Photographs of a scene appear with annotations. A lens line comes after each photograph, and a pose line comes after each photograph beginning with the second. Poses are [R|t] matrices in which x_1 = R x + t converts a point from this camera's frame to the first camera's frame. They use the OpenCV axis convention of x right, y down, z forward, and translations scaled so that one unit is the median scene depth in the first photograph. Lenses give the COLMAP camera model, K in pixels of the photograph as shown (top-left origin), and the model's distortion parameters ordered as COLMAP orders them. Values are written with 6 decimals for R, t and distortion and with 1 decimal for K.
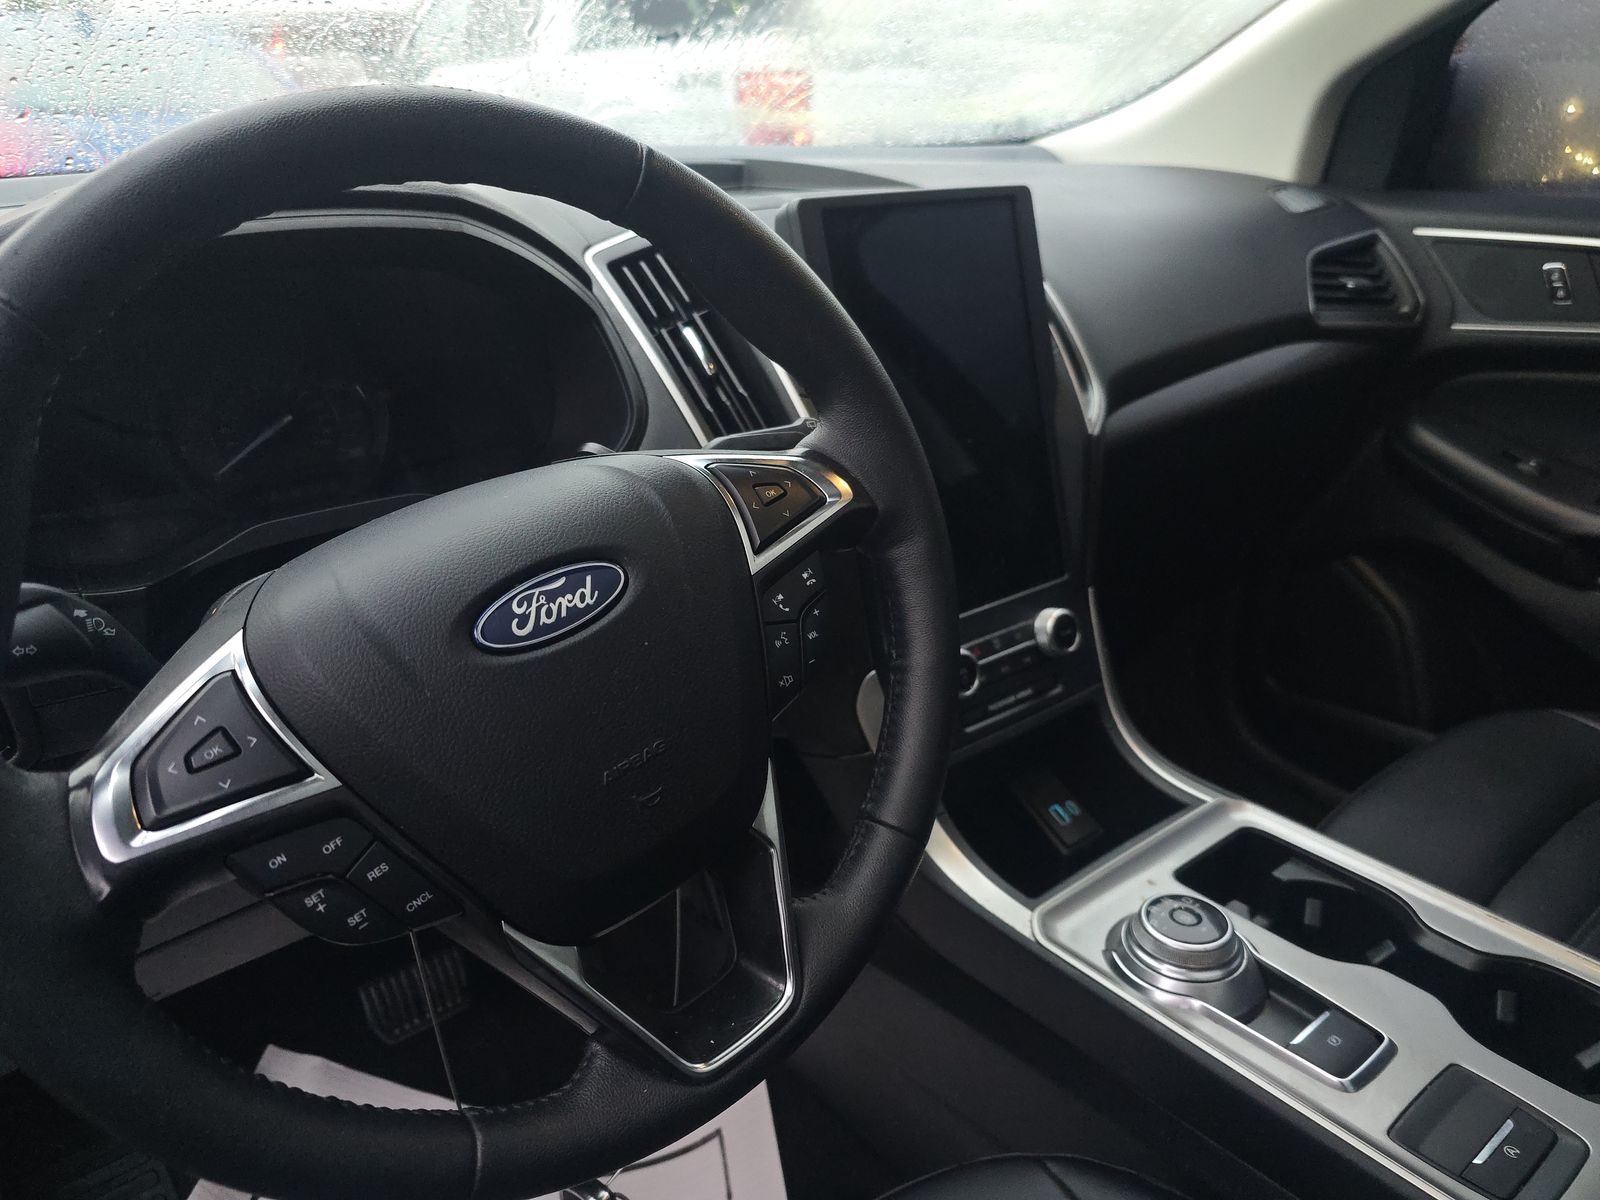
lens RADIAL K [[1082.5, 0, 800.0], [0, 1082.5, 600.0], [0, 0, 1]] dist [0.053900, -0.075539]
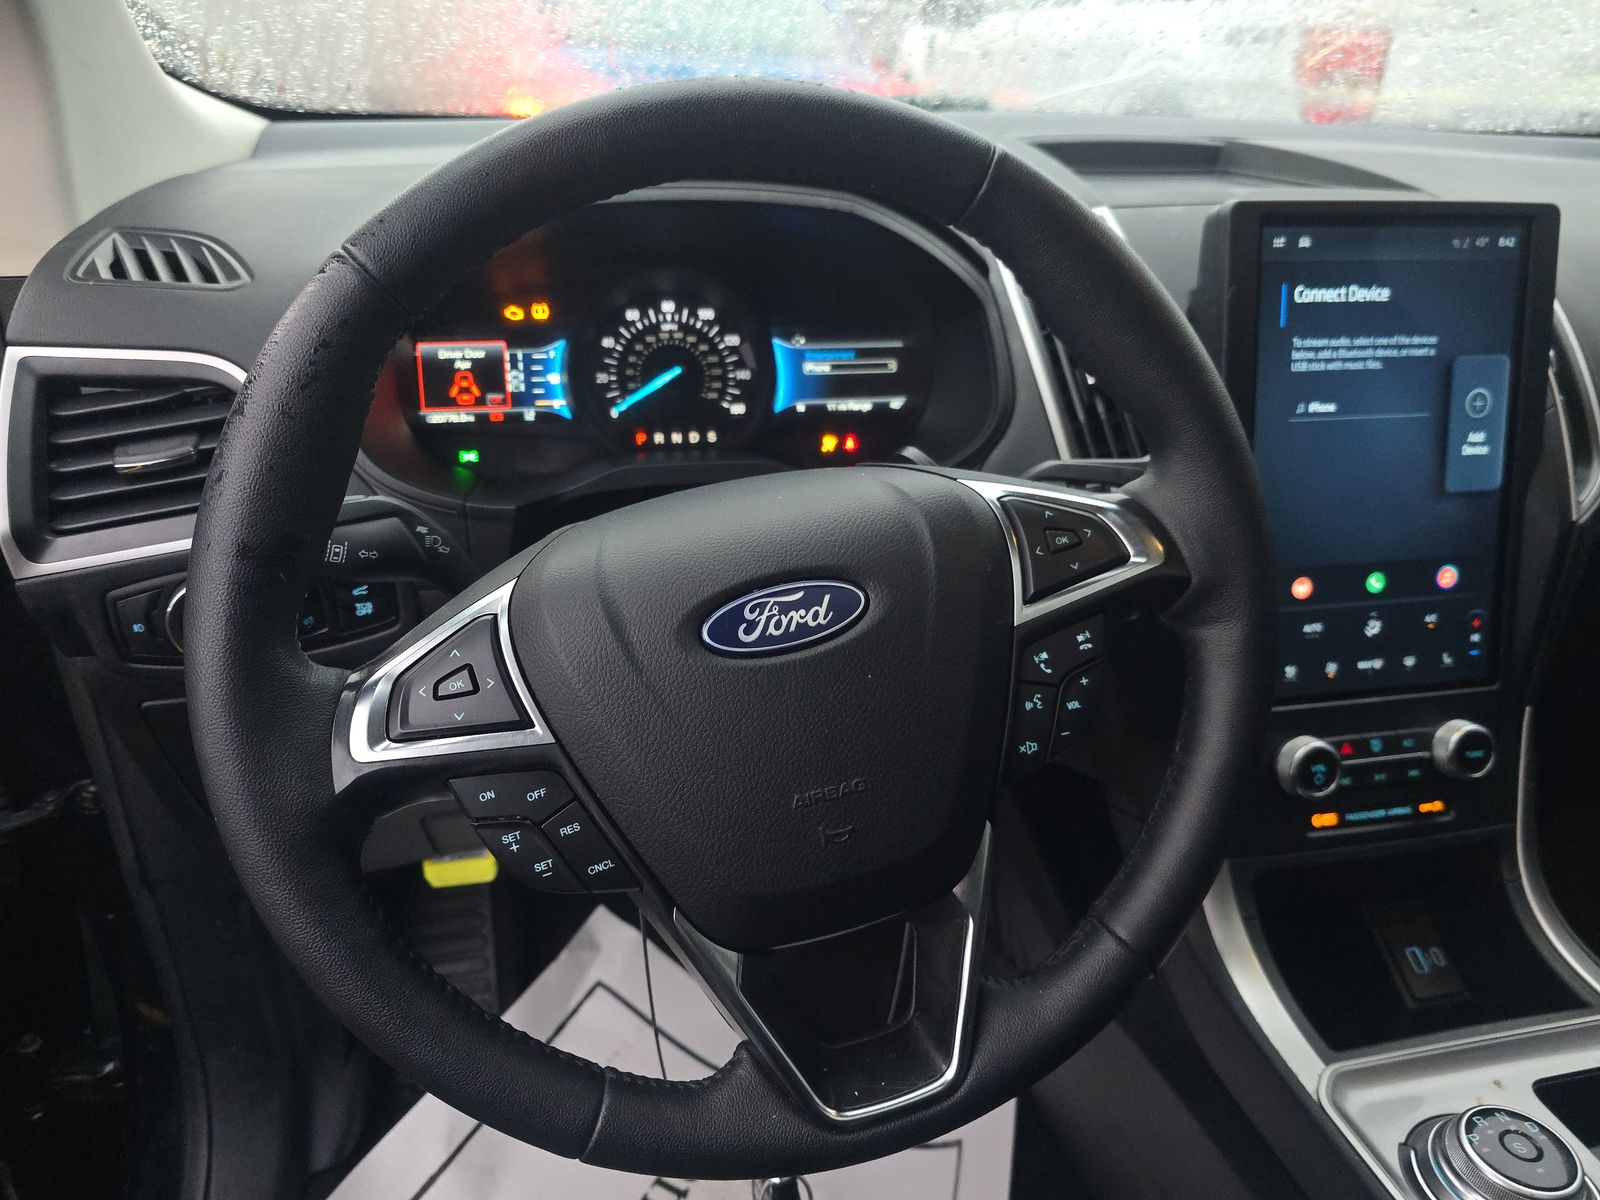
lens RADIAL K [[1096.1, 0, 804.0], [0, 1096.1, 602.3], [0, 0, 1]] dist [0.011445, -0.009362]
pose [[0.902052, 0.220900, -0.370817, 0.124114], [-0.206626, 0.975278, 0.078346, -0.072987], [0.378957, 0.005949, 0.925395, 0.071778]]
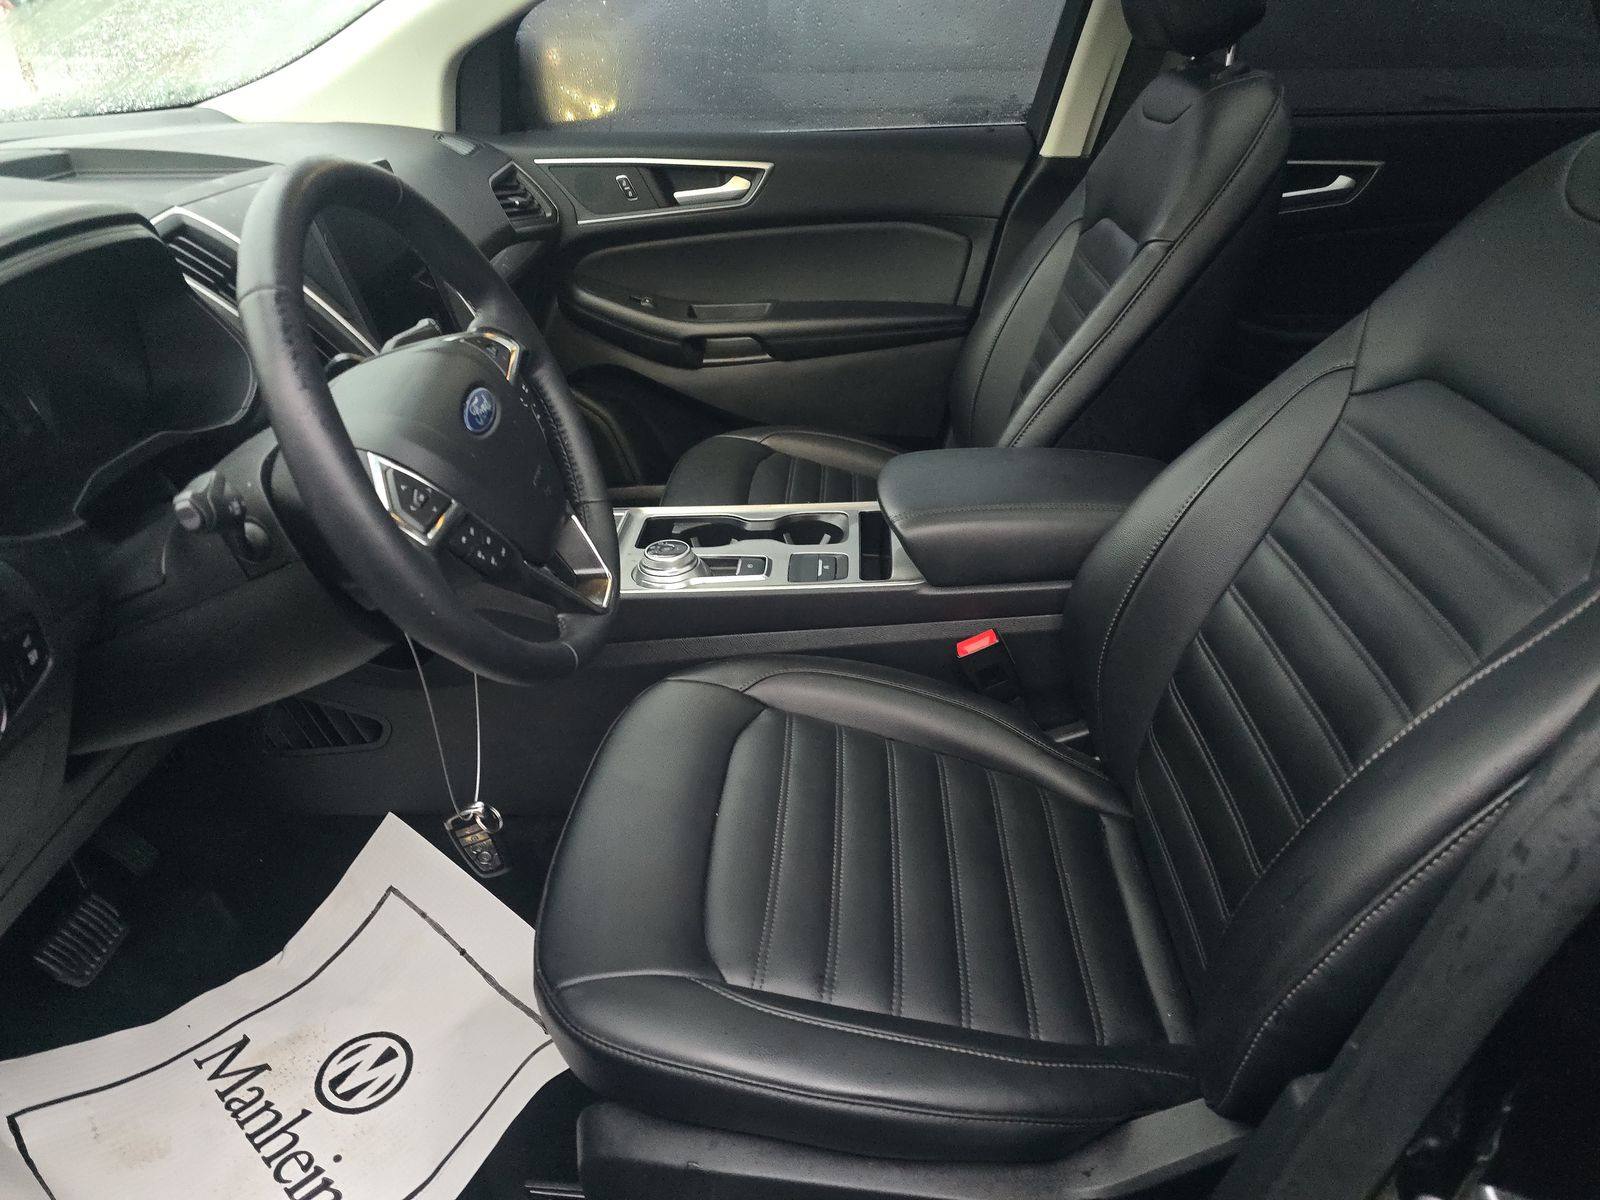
lens RADIAL K [[1082.5, 0, 800.0], [0, 1082.5, 600.0], [0, 0, 1]] dist [0.053900, -0.075539]
pose [[0.641560, -0.355012, 0.679976, -1.094190], [0.304883, 0.931443, 0.198644, 0.091786], [-0.703880, 0.079871, 0.705814, -0.664880]]
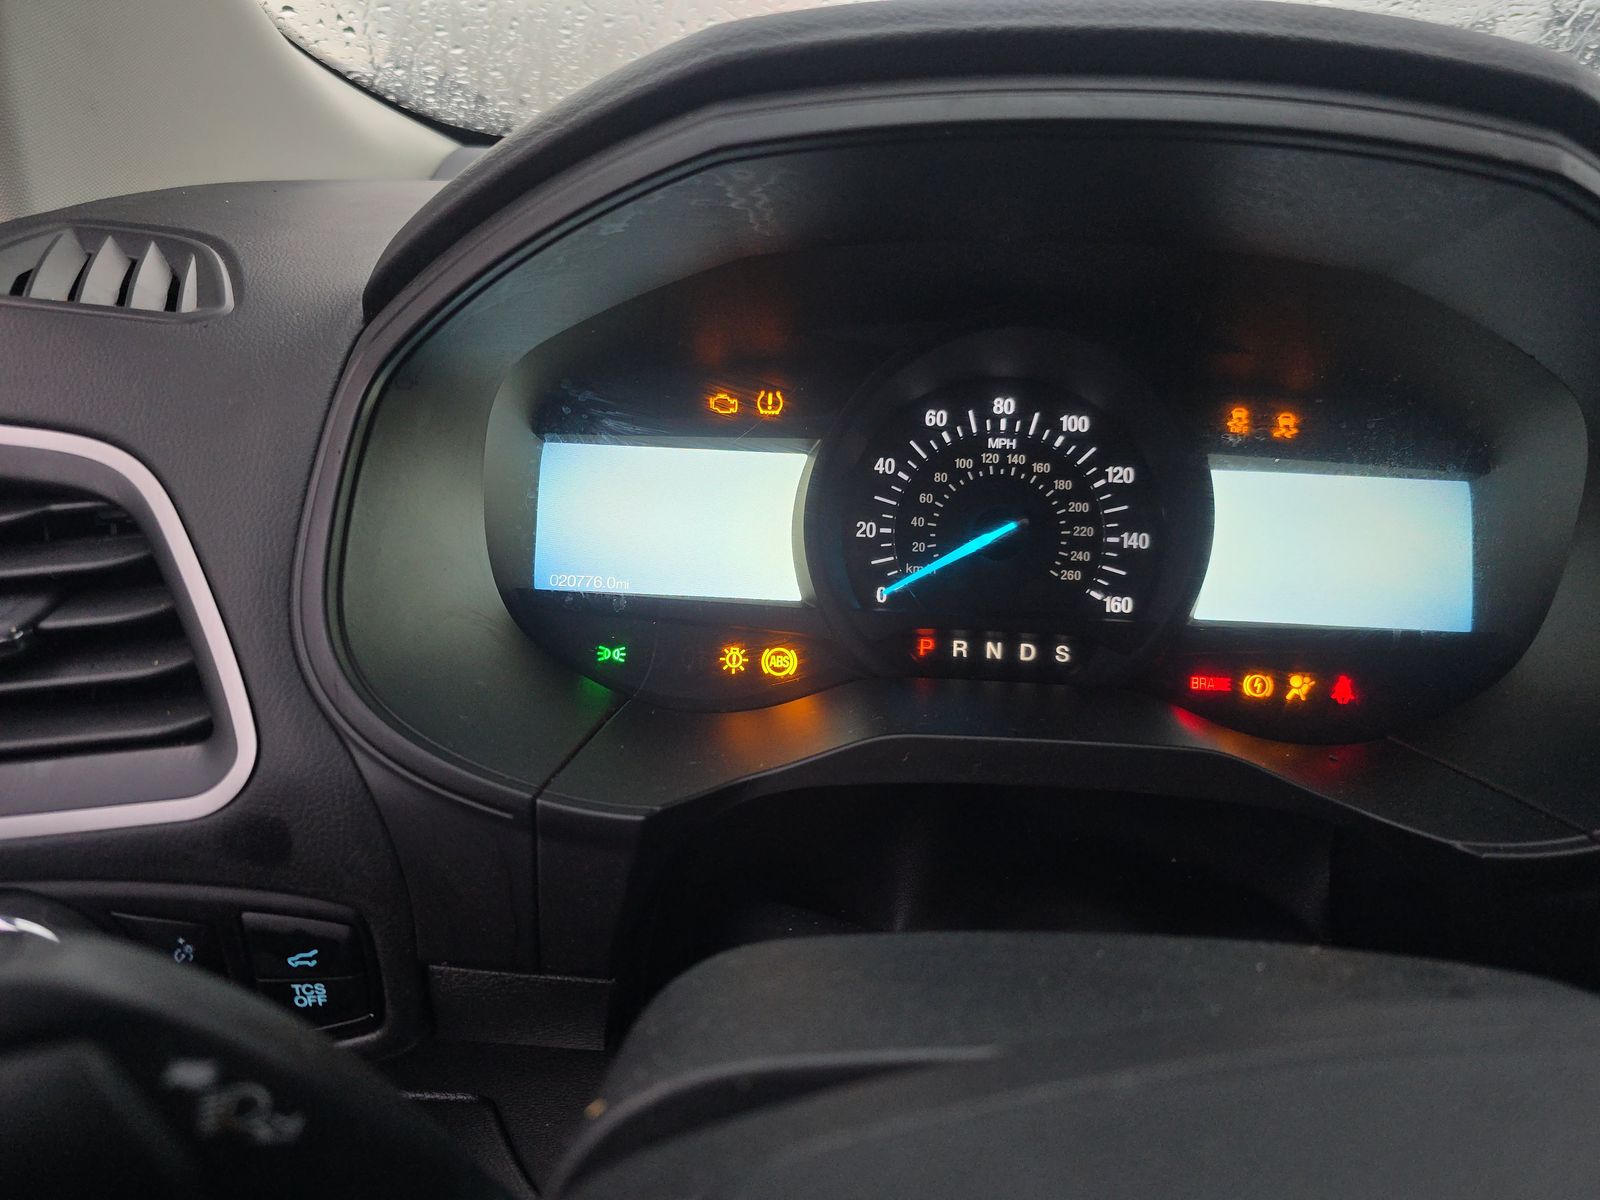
lens RADIAL K [[1078.4, 0, 749.6], [0, 1078.4, 605.8], [0, 0, 1]] dist [0.061832, -0.072706]
pose [[0.741585, 0.261208, -0.617918, -0.310801], [-0.295613, 0.954074, 0.048533, -0.157640], [0.602216, 0.146674, 0.784743, 0.692199]]
